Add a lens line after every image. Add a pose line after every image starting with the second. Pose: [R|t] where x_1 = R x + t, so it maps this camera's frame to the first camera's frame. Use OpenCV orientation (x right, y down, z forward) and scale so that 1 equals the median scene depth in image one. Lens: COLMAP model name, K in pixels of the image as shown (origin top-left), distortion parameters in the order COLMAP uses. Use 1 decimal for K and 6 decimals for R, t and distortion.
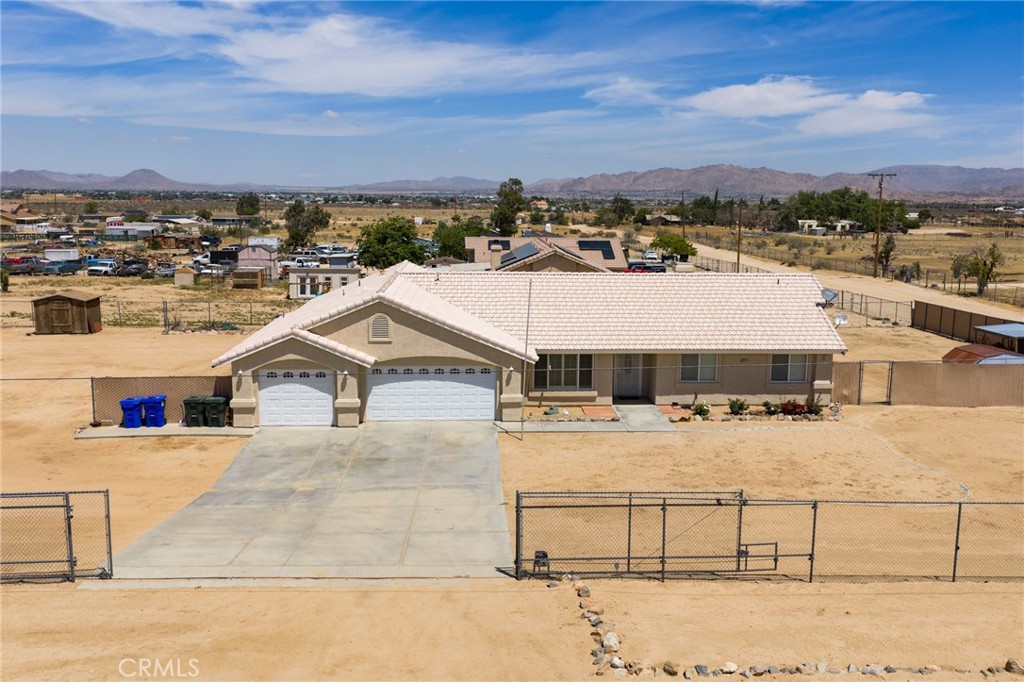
lens RADIAL K [[974.0, 0, 519.5], [0, 974.0, 376.6], [0, 0, 1]] dist [0.005535, 0.000000]
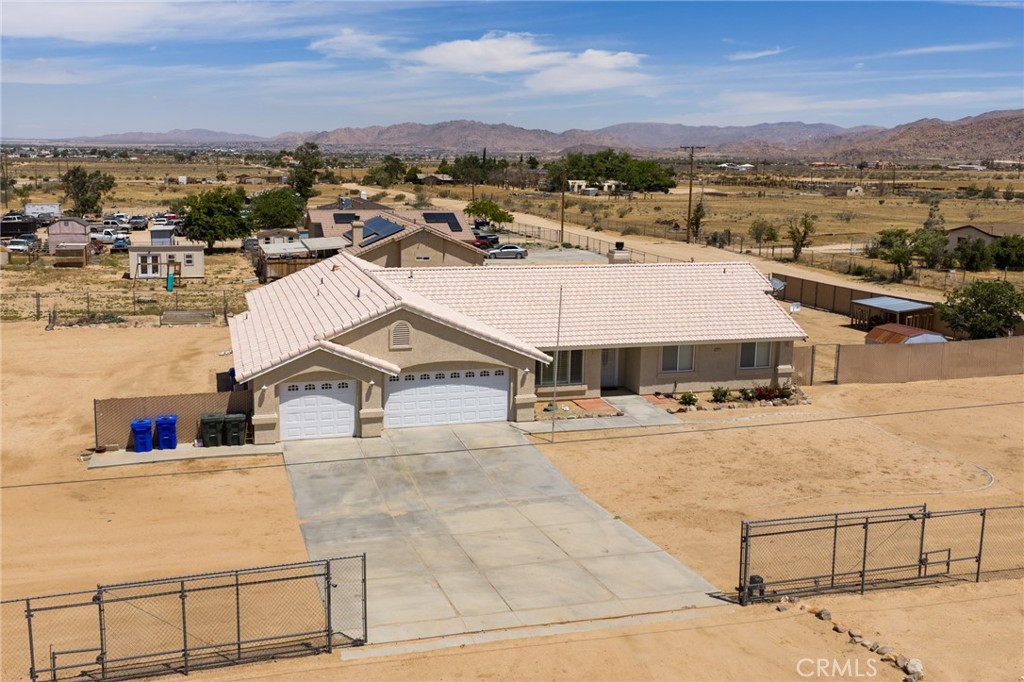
lens RADIAL K [[974.0, 0, 465.0], [0, 974.0, 323.4], [0, 0, 1]] dist [0.005535, 0.000000]
pose [[0.978065, -0.032829, 0.205696, -0.274279], [0.034045, 0.999417, -0.002373, -0.055566], [-0.205498, 0.009324, 0.978613, 0.020591]]
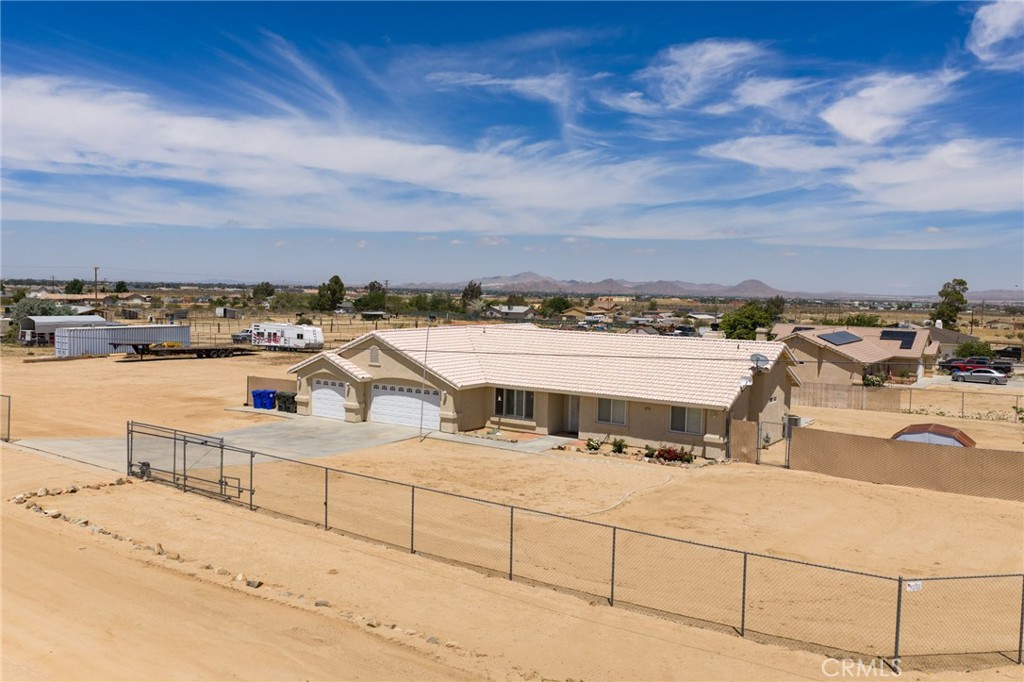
lens RADIAL K [[842.3, 0, 497.9], [0, 842.3, 338.8], [0, 0, 1]] dist [0.025314, -0.046569]
pose [[0.787103, 0.042535, -0.615353, 0.745783], [-0.128368, 0.987072, -0.095967, 0.020923], [0.603316, 0.154527, 0.782388, 0.125585]]
